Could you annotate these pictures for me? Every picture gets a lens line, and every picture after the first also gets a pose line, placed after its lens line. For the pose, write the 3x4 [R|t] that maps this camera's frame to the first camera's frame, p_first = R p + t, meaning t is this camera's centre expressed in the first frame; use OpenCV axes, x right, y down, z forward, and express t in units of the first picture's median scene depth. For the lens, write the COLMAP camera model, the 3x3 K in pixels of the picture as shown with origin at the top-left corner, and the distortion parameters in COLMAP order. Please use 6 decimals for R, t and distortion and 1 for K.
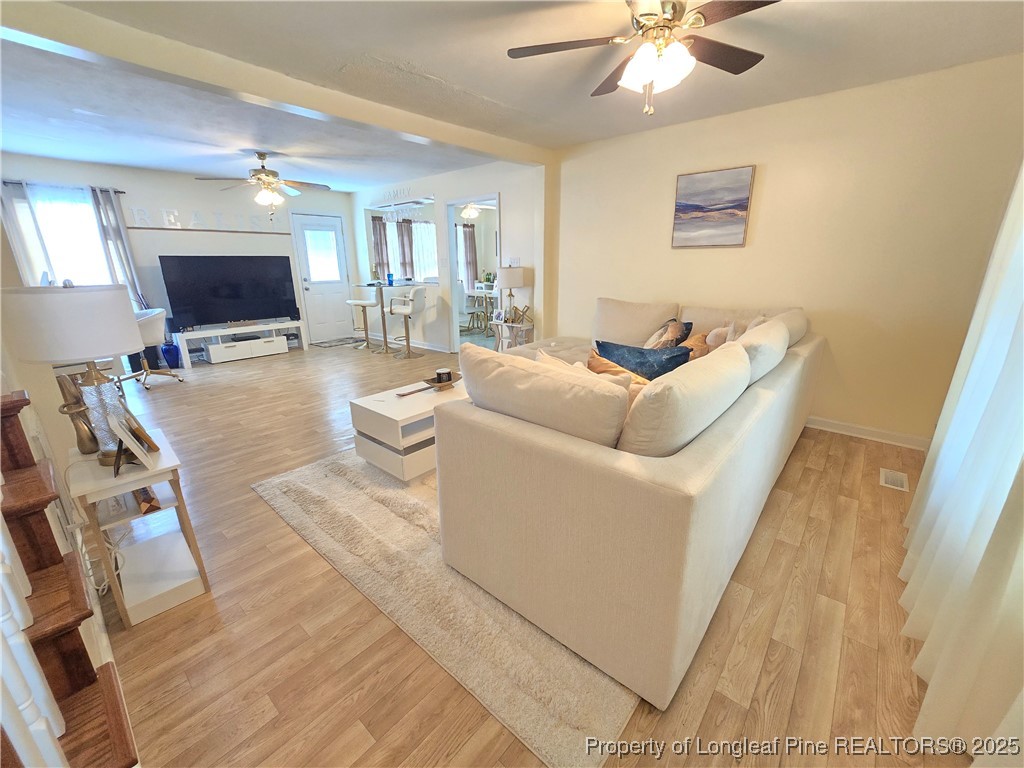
lens RADIAL K [[425.9, 0, 505.7], [0, 425.9, 388.1], [0, 0, 1]] dist [-0.006908, 0.002680]
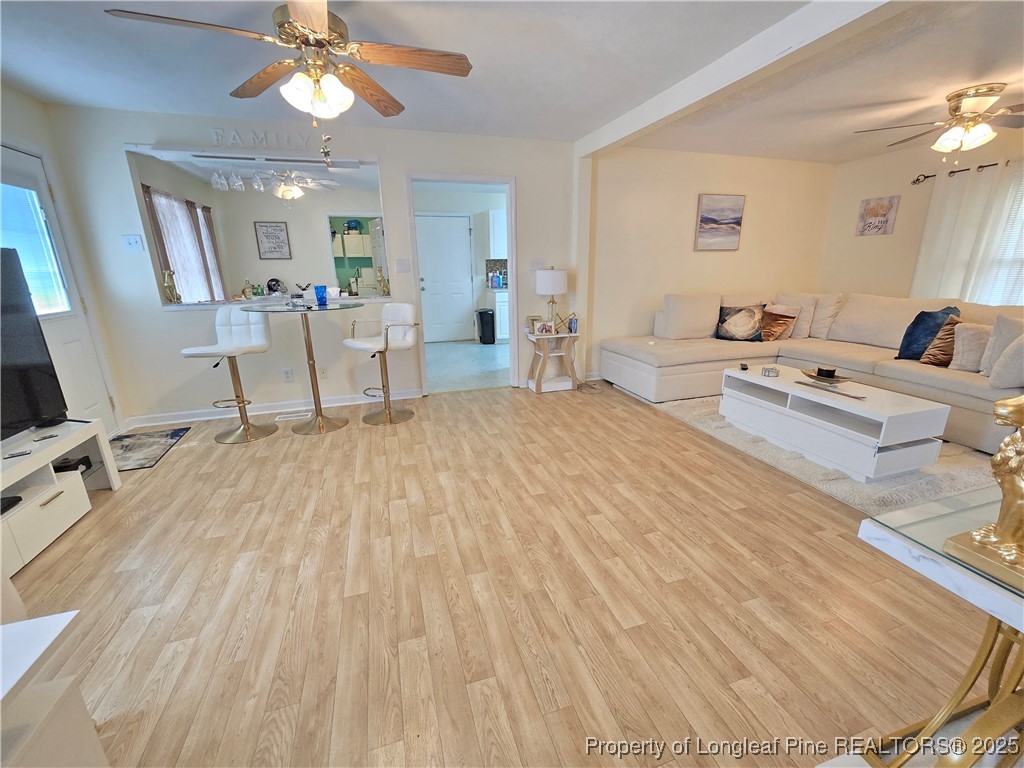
lens RADIAL K [[425.9, 0, 508.1], [0, 425.9, 388.4], [0, 0, 1]] dist [-0.006908, 0.002680]
pose [[0.510419, -0.241538, 0.825307, -1.907982], [0.256805, 0.958761, 0.121771, -0.429496], [-0.820685, 0.149789, 0.551398, 1.509868]]
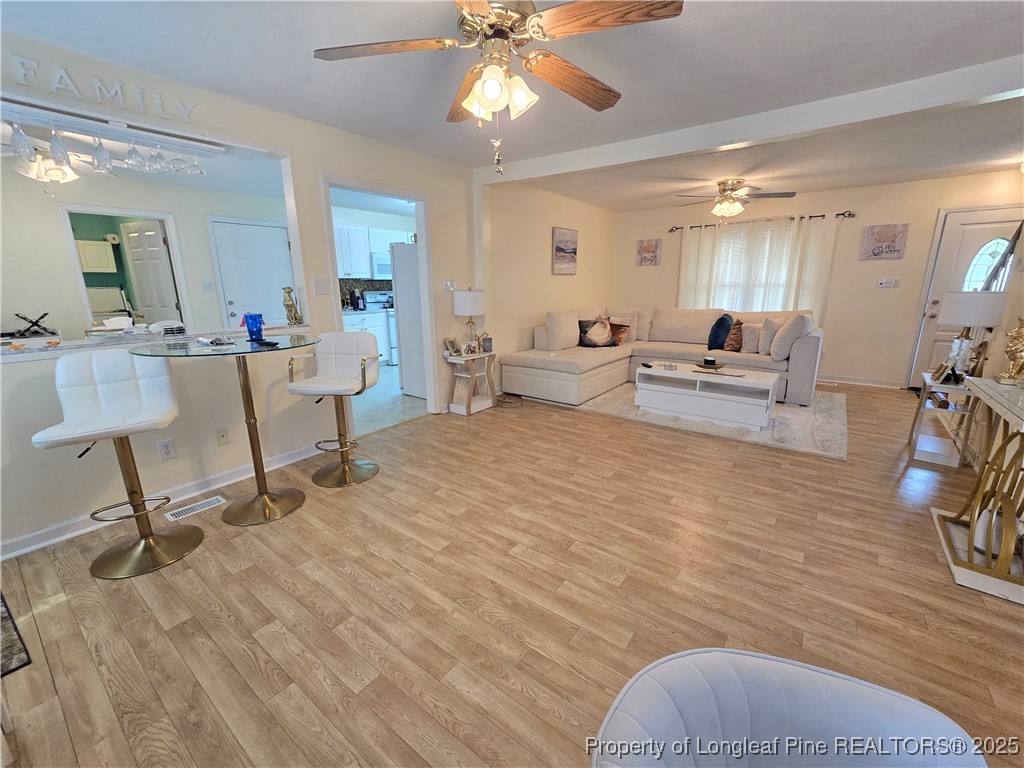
lens RADIAL K [[425.9, 0, 504.8], [0, 425.9, 390.8], [0, 0, 1]] dist [-0.006908, 0.002680]
pose [[-0.080384, -0.242319, 0.966861, -2.093137], [0.292331, 0.921615, 0.255283, -0.706795], [-0.952933, 0.303164, -0.003246, 2.374283]]
